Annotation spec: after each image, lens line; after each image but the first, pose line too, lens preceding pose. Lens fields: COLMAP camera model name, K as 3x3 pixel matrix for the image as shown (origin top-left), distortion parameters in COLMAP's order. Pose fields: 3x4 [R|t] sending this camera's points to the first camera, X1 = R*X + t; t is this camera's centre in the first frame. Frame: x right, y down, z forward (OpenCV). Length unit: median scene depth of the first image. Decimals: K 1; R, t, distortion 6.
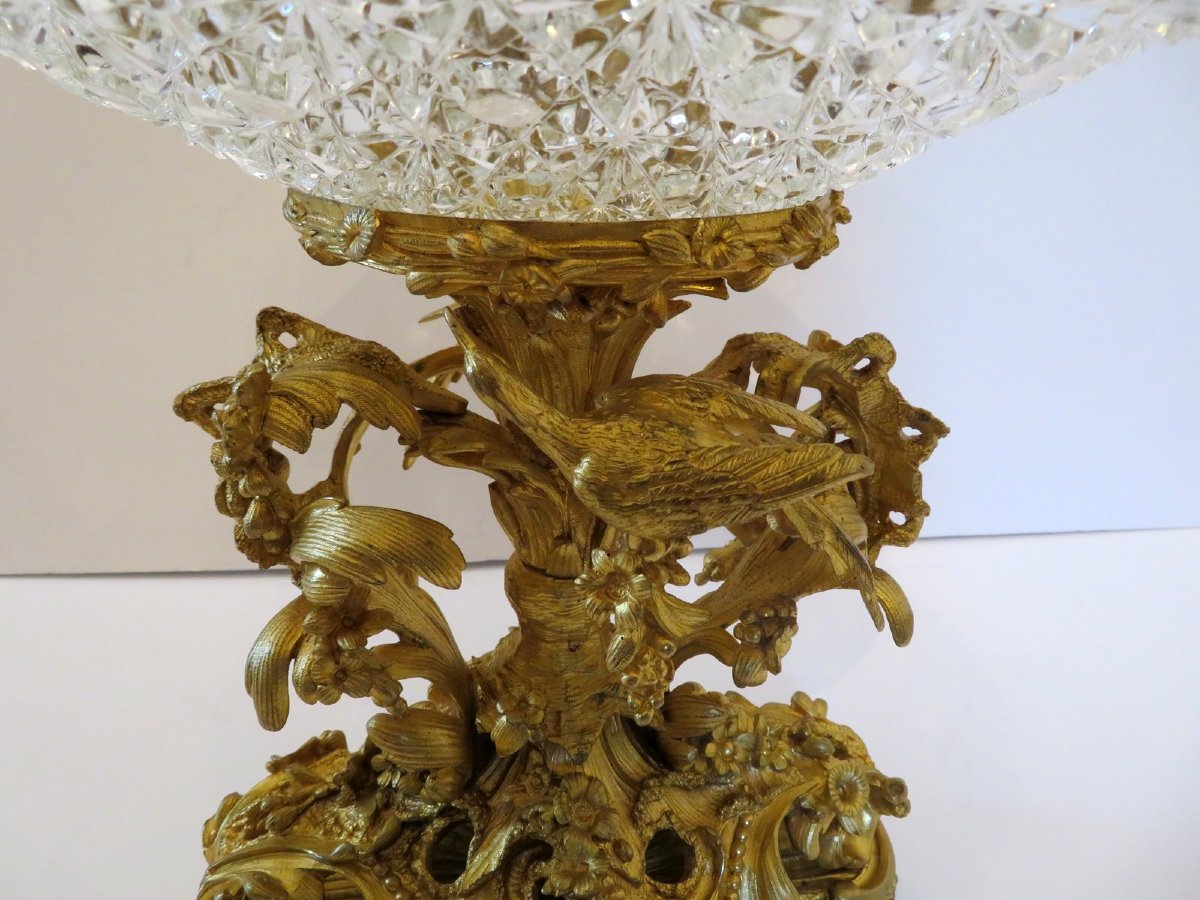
lens RADIAL K [[861.9, 0, 597.2], [0, 861.9, 456.1], [0, 0, 1]] dist [0.009826, 0.000789]
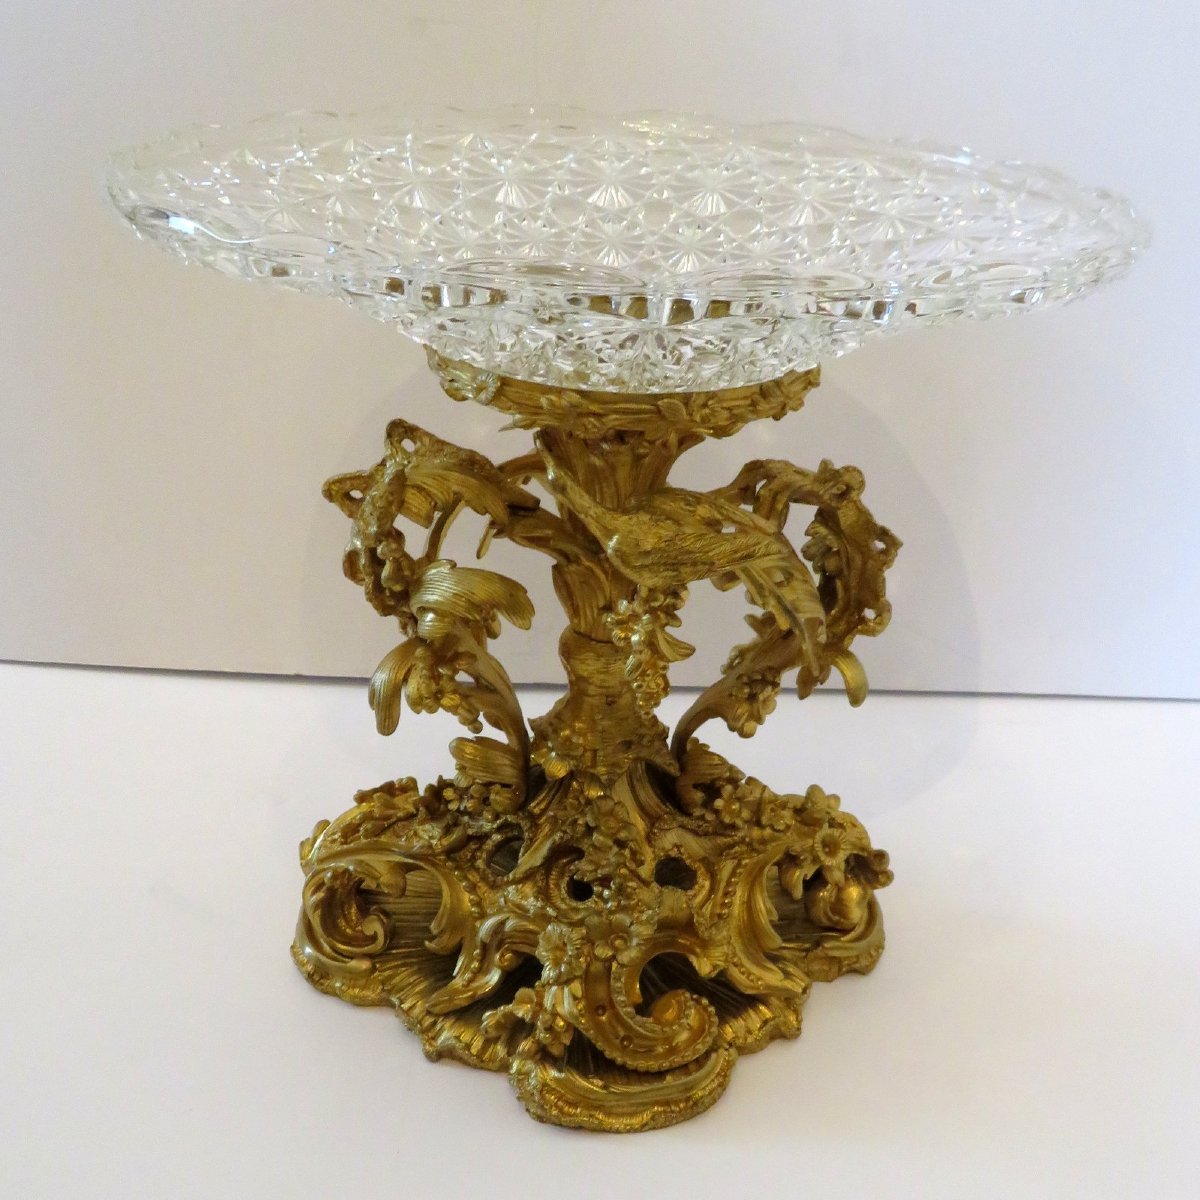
lens RADIAL K [[1522.3, 0, 635.7], [0, 1522.3, 812.2], [0, 0, 1]] dist [-0.017135, 0.000000]
pose [[0.996490, 0.069731, -0.046314, 0.129694], [-0.063706, 0.990631, 0.120797, 0.113381], [0.054303, -0.117422, 0.991596, -1.287250]]
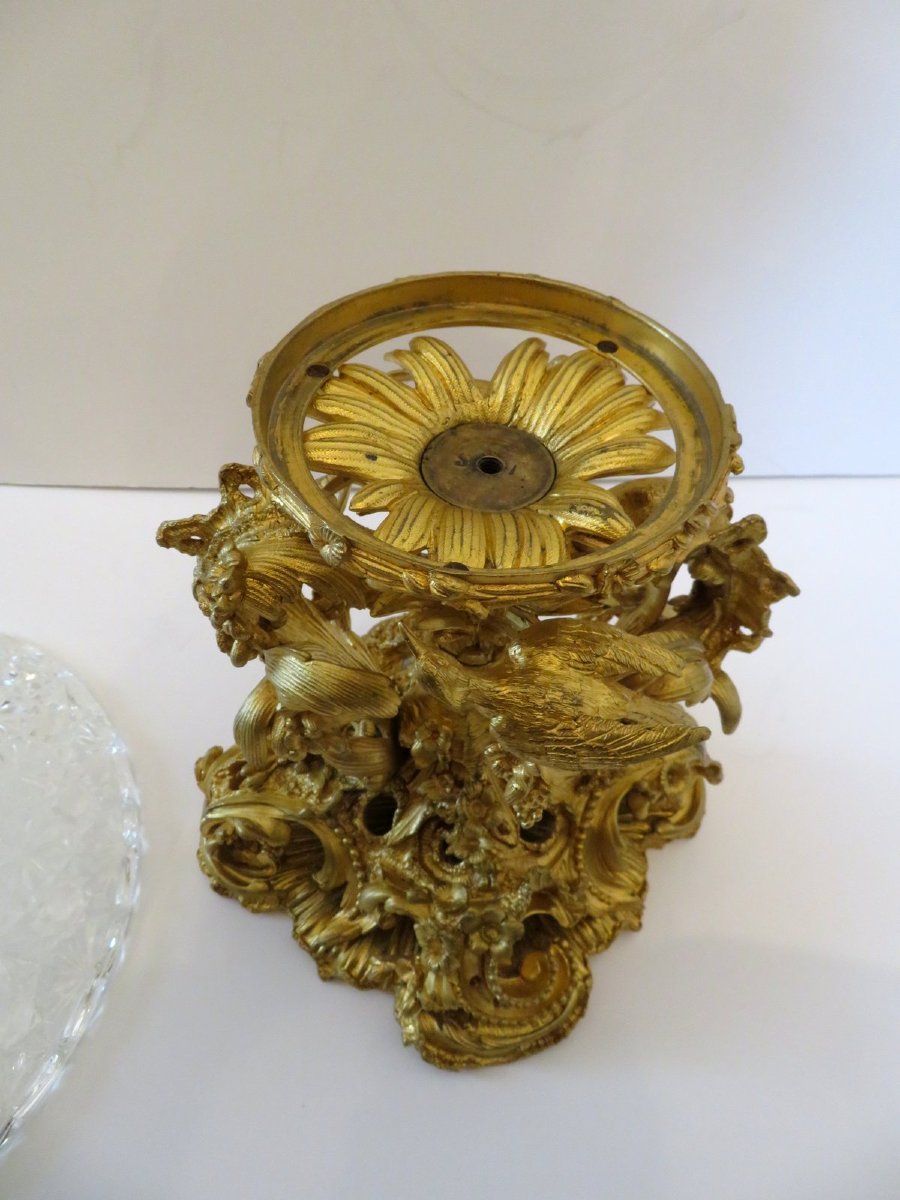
lens RADIAL K [[861.9, 0, 451.3], [0, 861.9, 597.0], [0, 0, 1]] dist [0.009826, 0.000789]
pose [[0.998491, 0.051702, -0.018498, -0.050086], [-0.038092, 0.894809, 0.444821, -0.505762], [0.039550, -0.443445, 0.895428, -0.091795]]
